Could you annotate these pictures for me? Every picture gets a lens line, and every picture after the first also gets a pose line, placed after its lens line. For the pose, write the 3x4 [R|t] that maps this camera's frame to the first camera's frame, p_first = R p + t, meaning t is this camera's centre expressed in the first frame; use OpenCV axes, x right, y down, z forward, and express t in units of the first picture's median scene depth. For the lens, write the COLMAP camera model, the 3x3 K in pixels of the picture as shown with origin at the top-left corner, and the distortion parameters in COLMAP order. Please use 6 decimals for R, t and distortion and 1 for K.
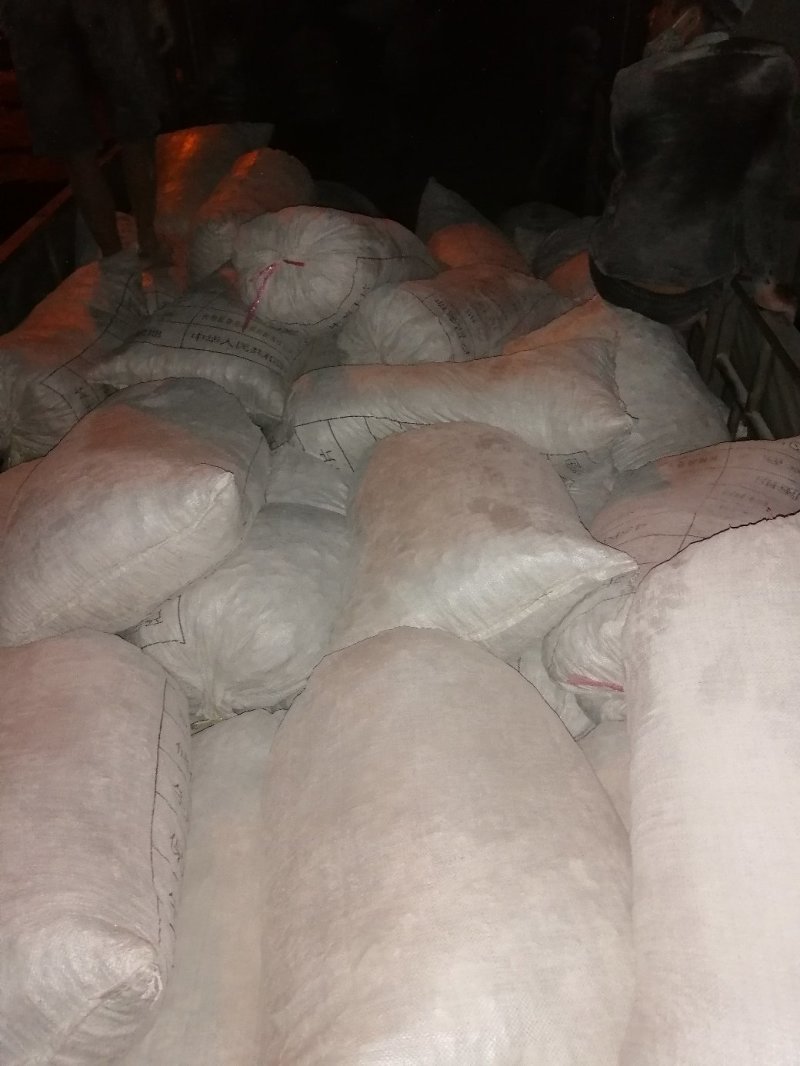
lens RADIAL K [[825.9, 0, 400.0], [0, 825.9, 533.0], [0, 0, 1]] dist [0.055669, -0.094814]
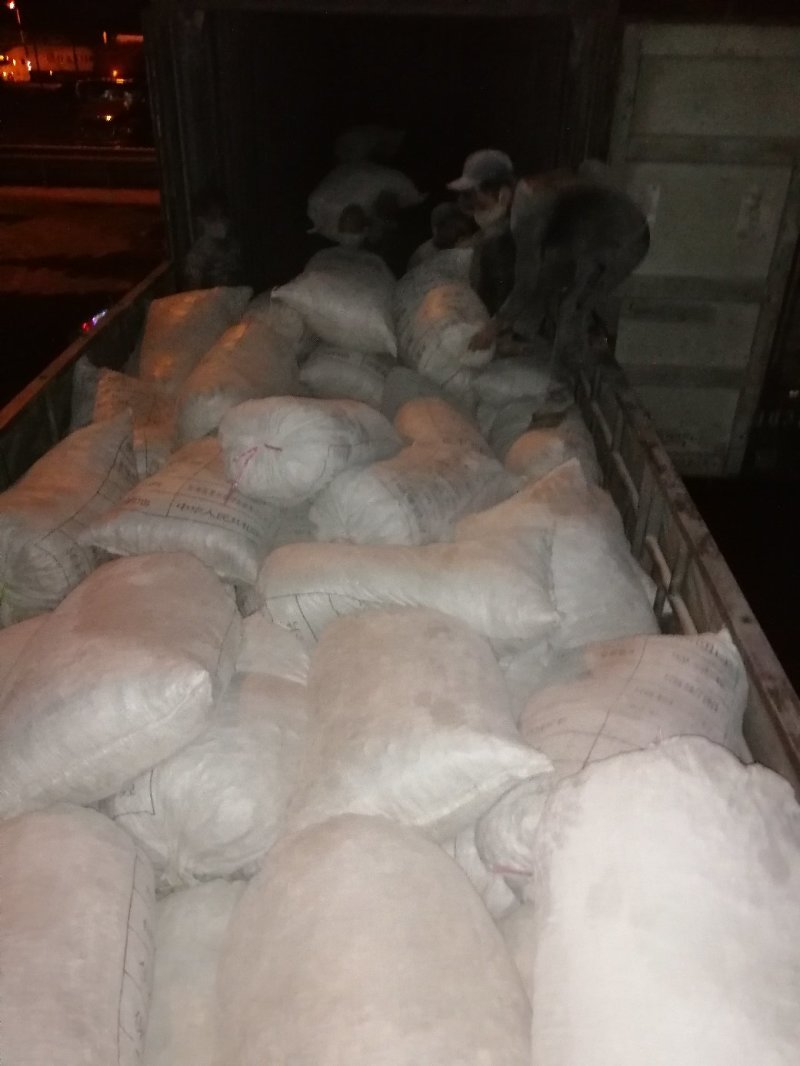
lens RADIAL K [[825.9, 0, 400.0], [0, 825.9, 533.0], [0, 0, 1]] dist [0.055669, -0.094814]
pose [[0.998774, 0.036906, 0.032978, 0.016899], [-0.032910, 0.992886, -0.114427, -0.119675], [-0.036966, 0.113202, 0.992884, -0.152337]]
